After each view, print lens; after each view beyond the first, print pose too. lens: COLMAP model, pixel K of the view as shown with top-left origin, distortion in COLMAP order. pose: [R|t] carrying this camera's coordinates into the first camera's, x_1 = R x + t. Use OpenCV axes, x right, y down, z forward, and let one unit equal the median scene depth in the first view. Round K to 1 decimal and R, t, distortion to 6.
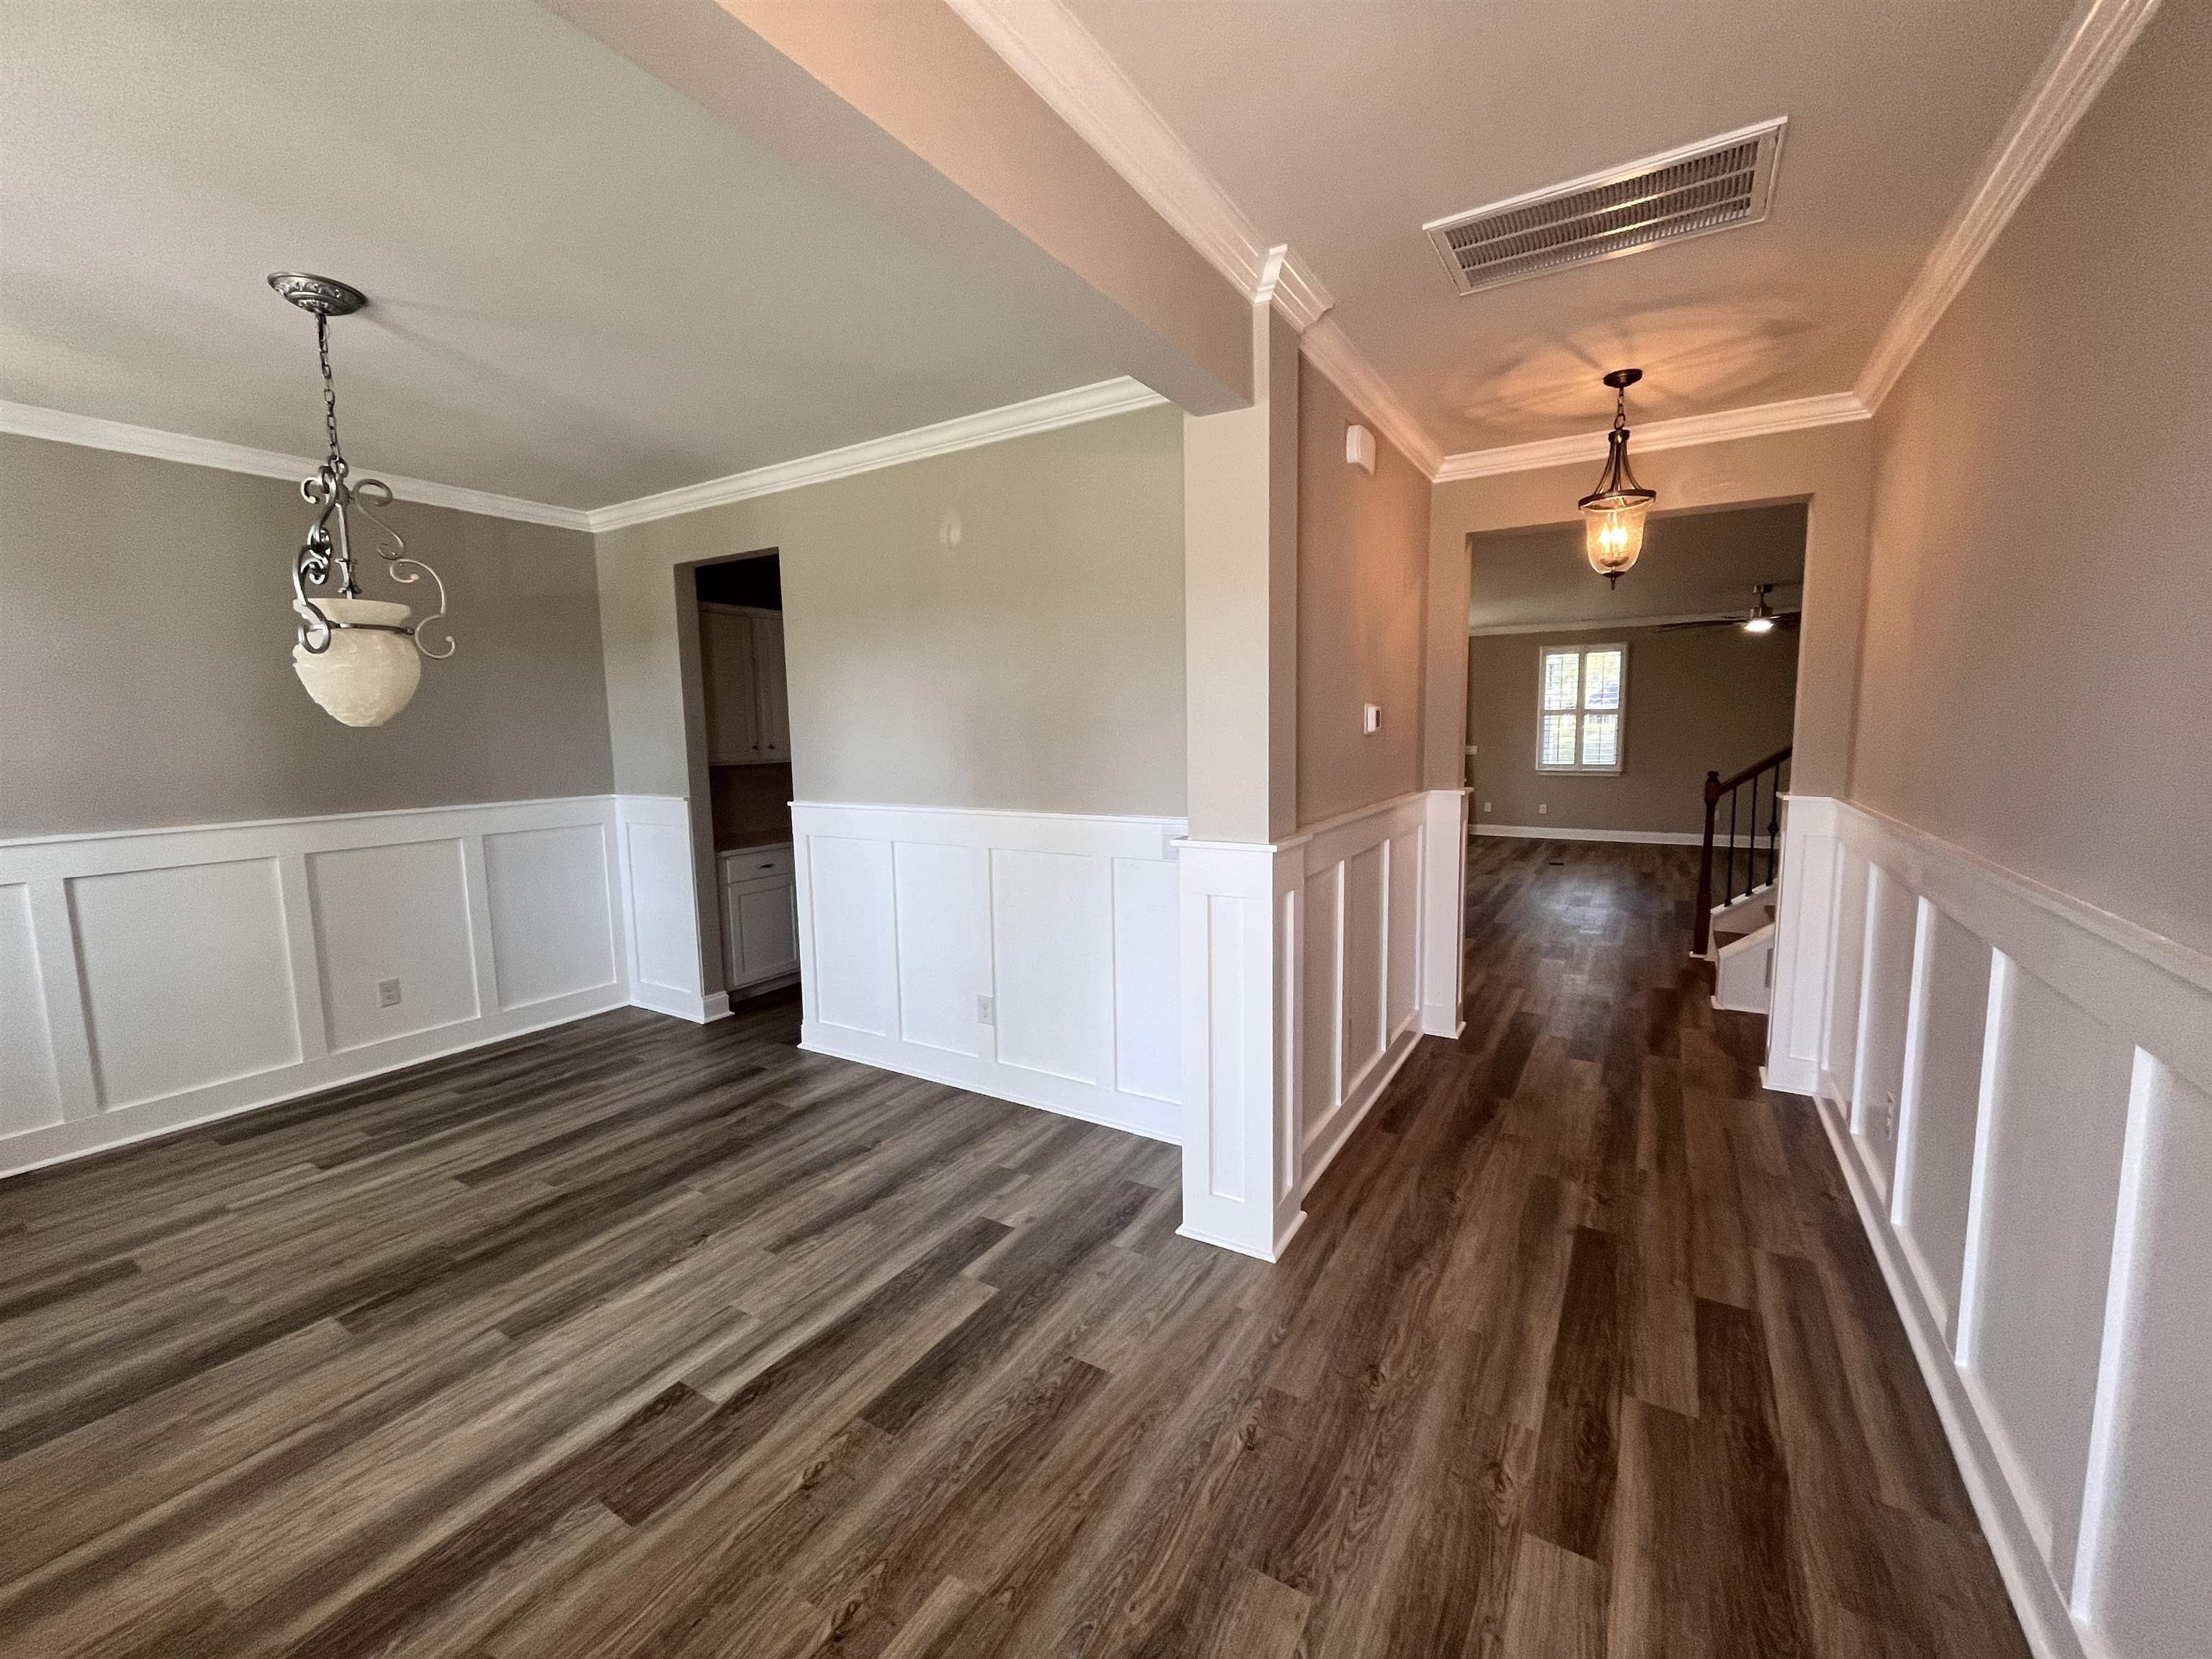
lens RADIAL K [[898.2, 0, 1095.4], [0, 898.2, 826.9], [0, 0, 1]] dist [0.002073, -0.000491]
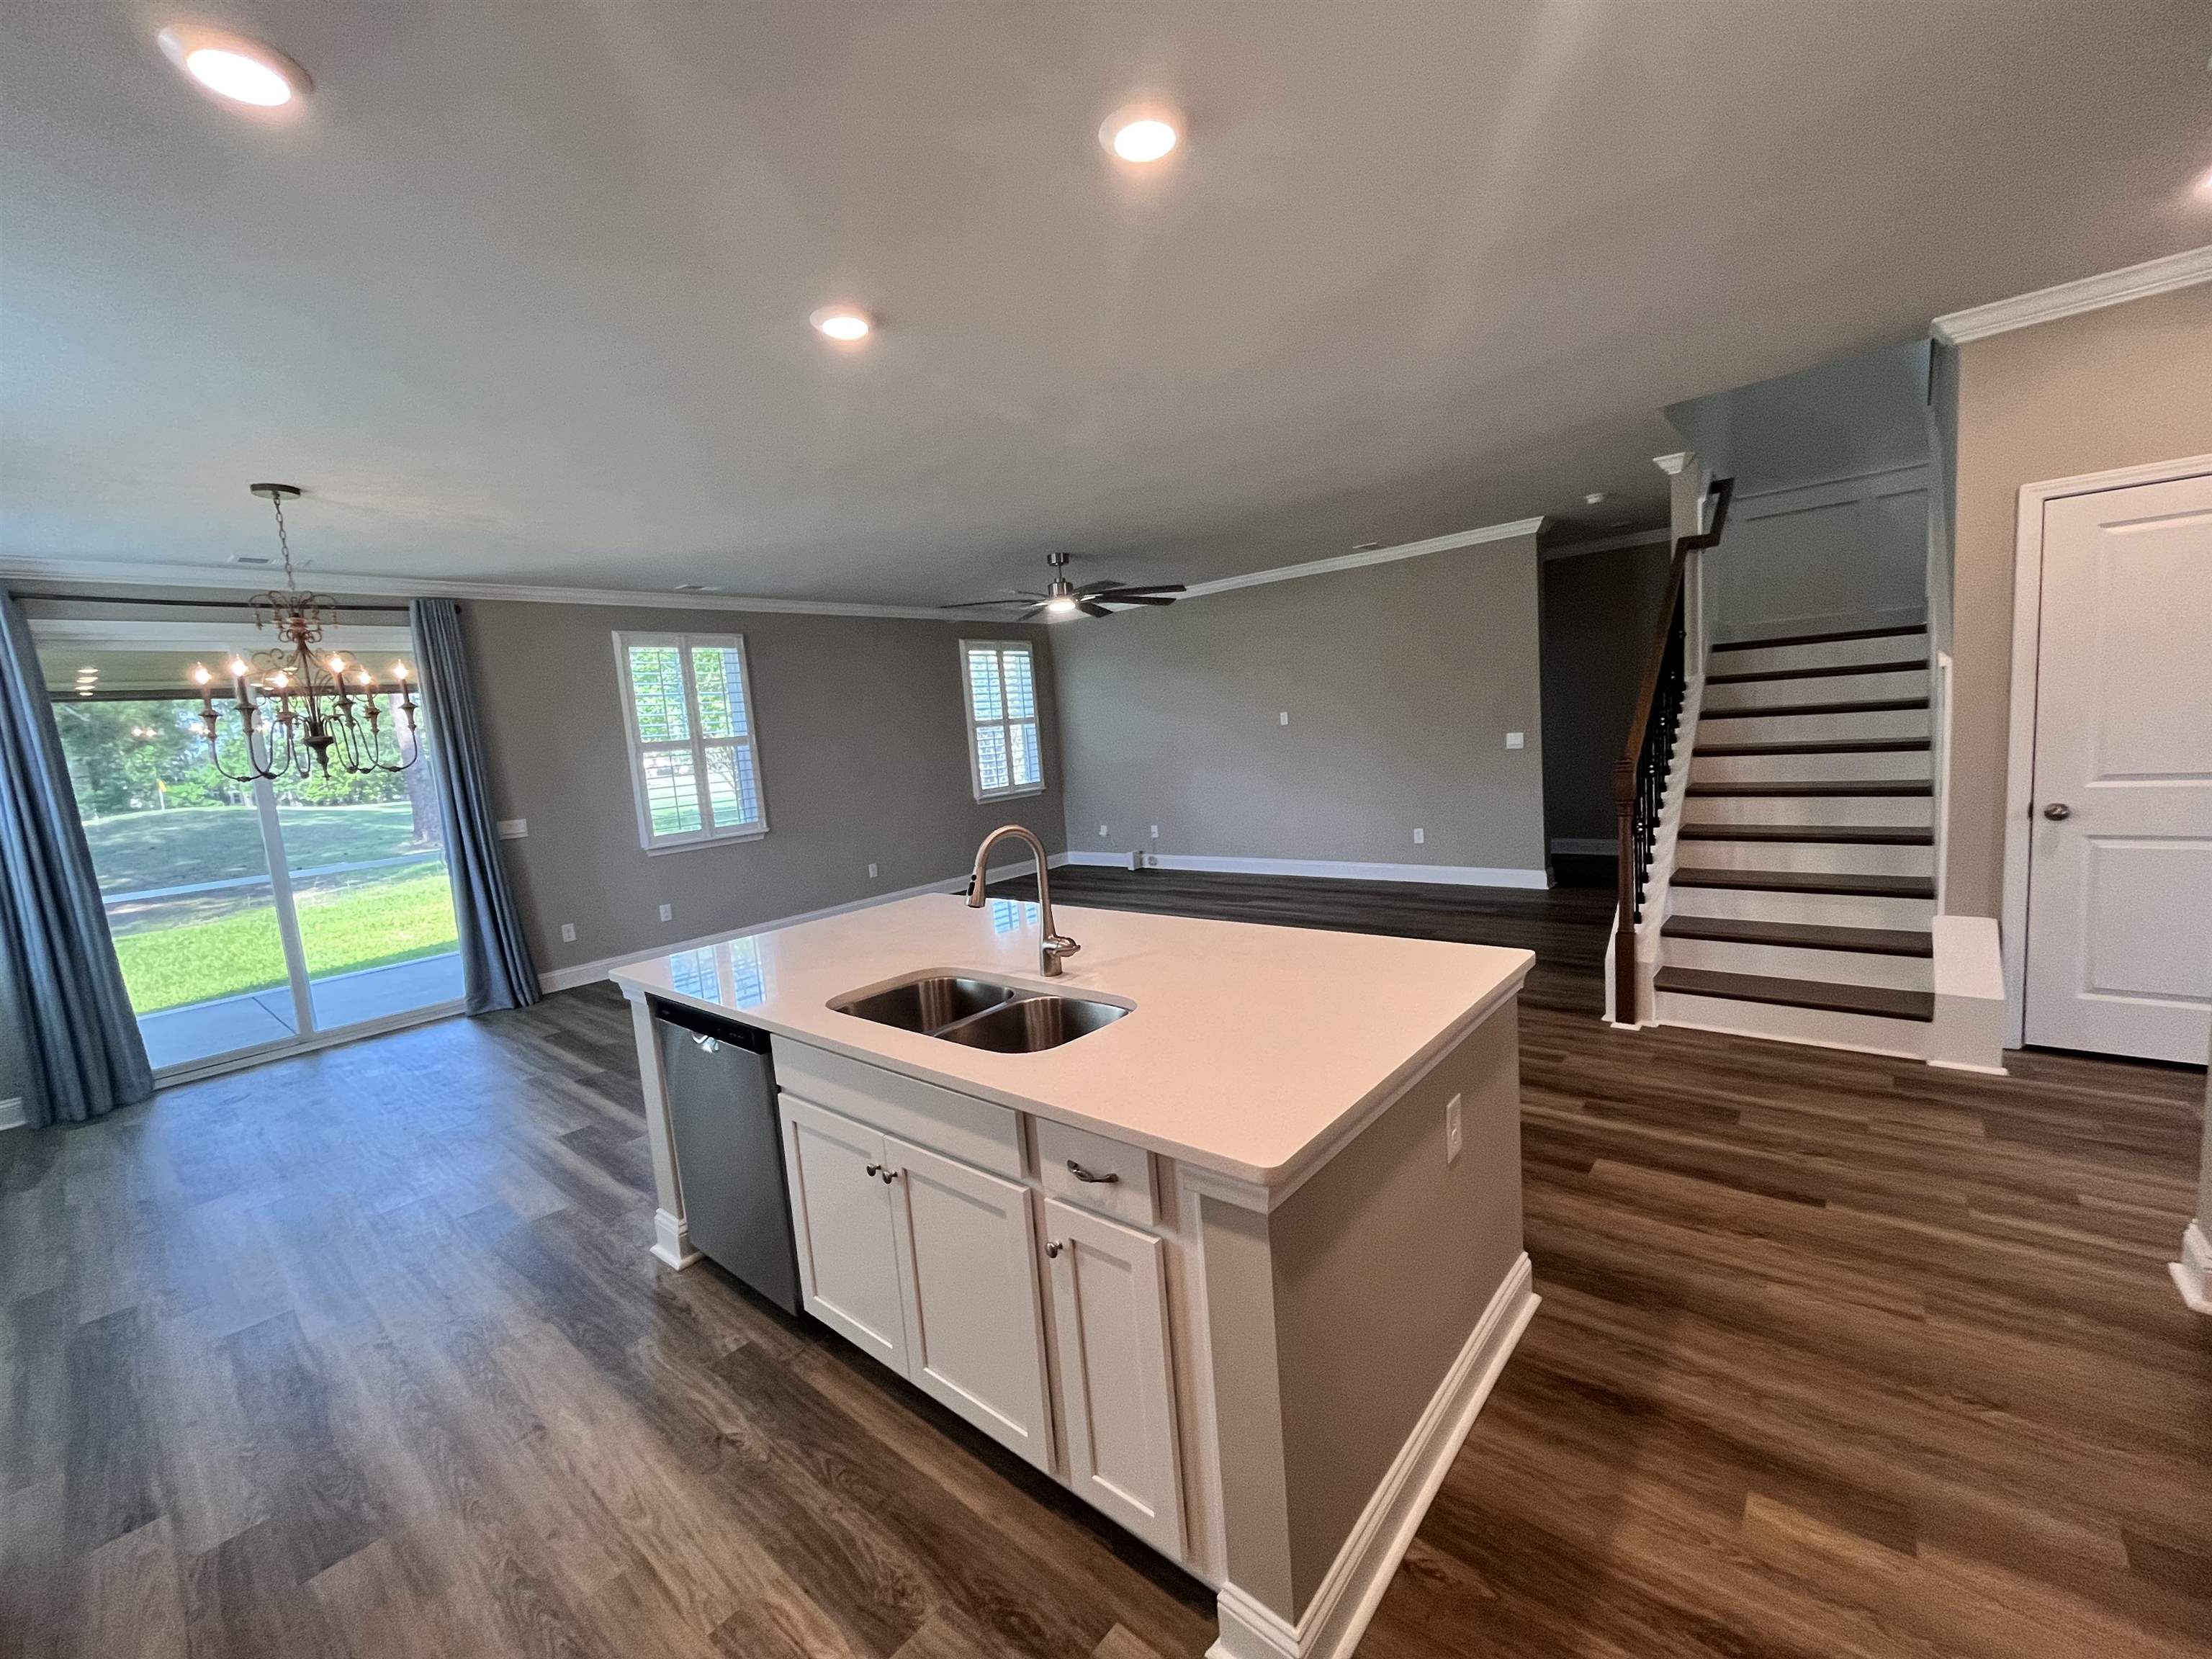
lens RADIAL K [[898.2, 0, 1106.0], [0, 898.2, 832.6], [0, 0, 1]] dist [0.002073, -0.000491]
pose [[0.150543, -0.114170, 0.981989, -0.020070], [0.185954, 0.978849, 0.085298, -0.069576], [-0.970957, 0.169764, 0.168589, 0.641134]]
